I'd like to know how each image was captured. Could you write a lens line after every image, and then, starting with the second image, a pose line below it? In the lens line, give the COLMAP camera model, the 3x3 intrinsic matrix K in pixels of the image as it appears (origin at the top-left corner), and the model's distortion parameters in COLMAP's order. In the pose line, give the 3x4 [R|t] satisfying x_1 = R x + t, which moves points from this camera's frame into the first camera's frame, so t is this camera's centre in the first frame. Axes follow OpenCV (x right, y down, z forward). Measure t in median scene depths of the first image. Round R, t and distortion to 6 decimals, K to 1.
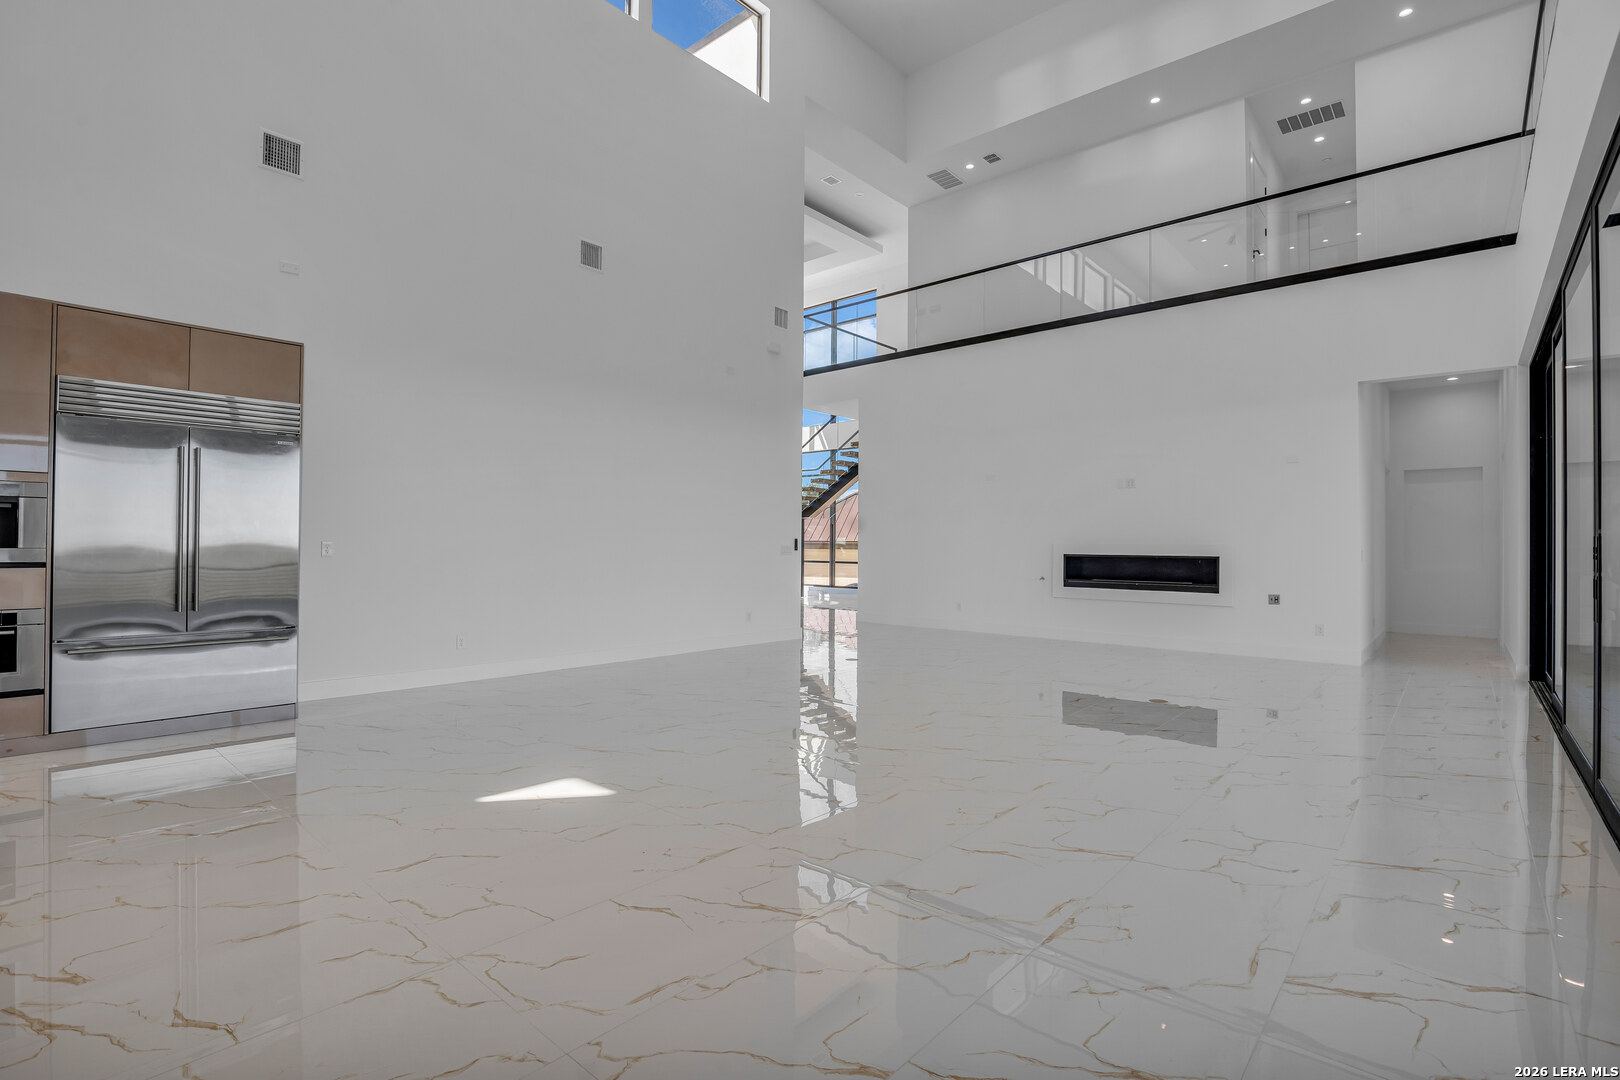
lens RADIAL K [[752.5, 0, 805.0], [0, 752.5, 537.6], [0, 0, 1]] dist [-0.027460, 0.003257]
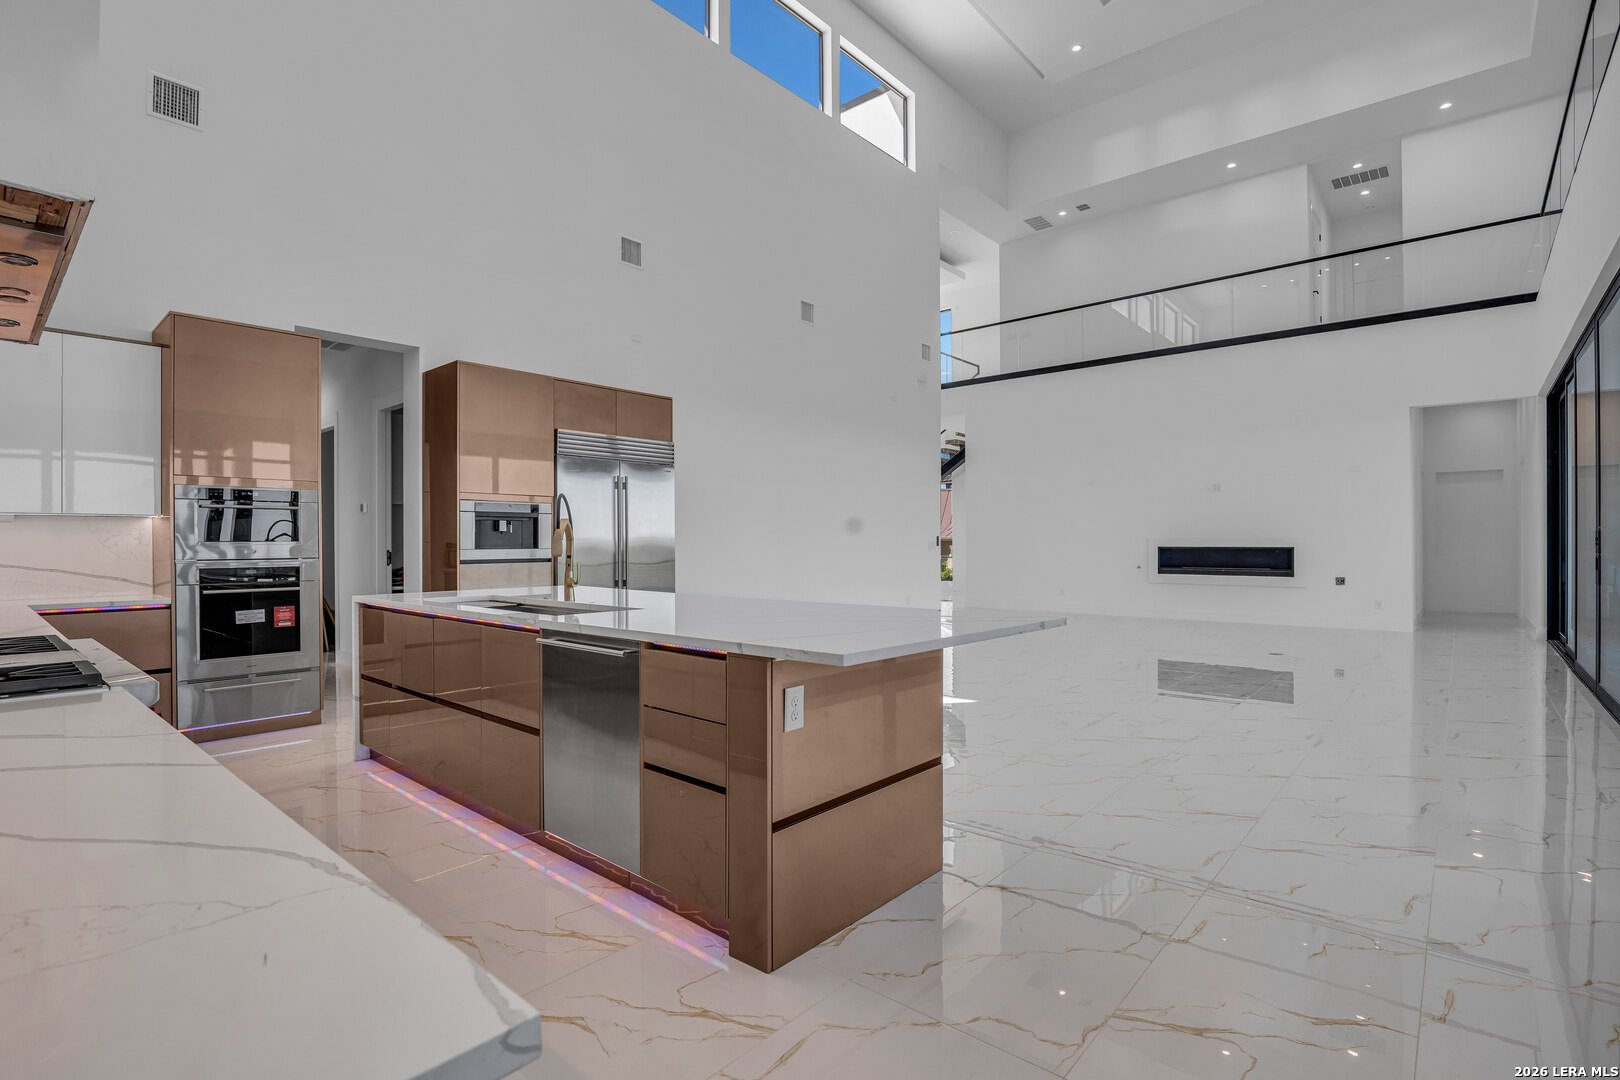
lens RADIAL K [[752.5, 0, 812.9], [0, 752.5, 540.2], [0, 0, 1]] dist [-0.027460, 0.003257]
pose [[0.999952, -0.009187, 0.003298, -0.239474], [0.009157, 0.999919, 0.008819, -0.004188], [-0.003379, -0.008788, 0.999956, -0.222761]]
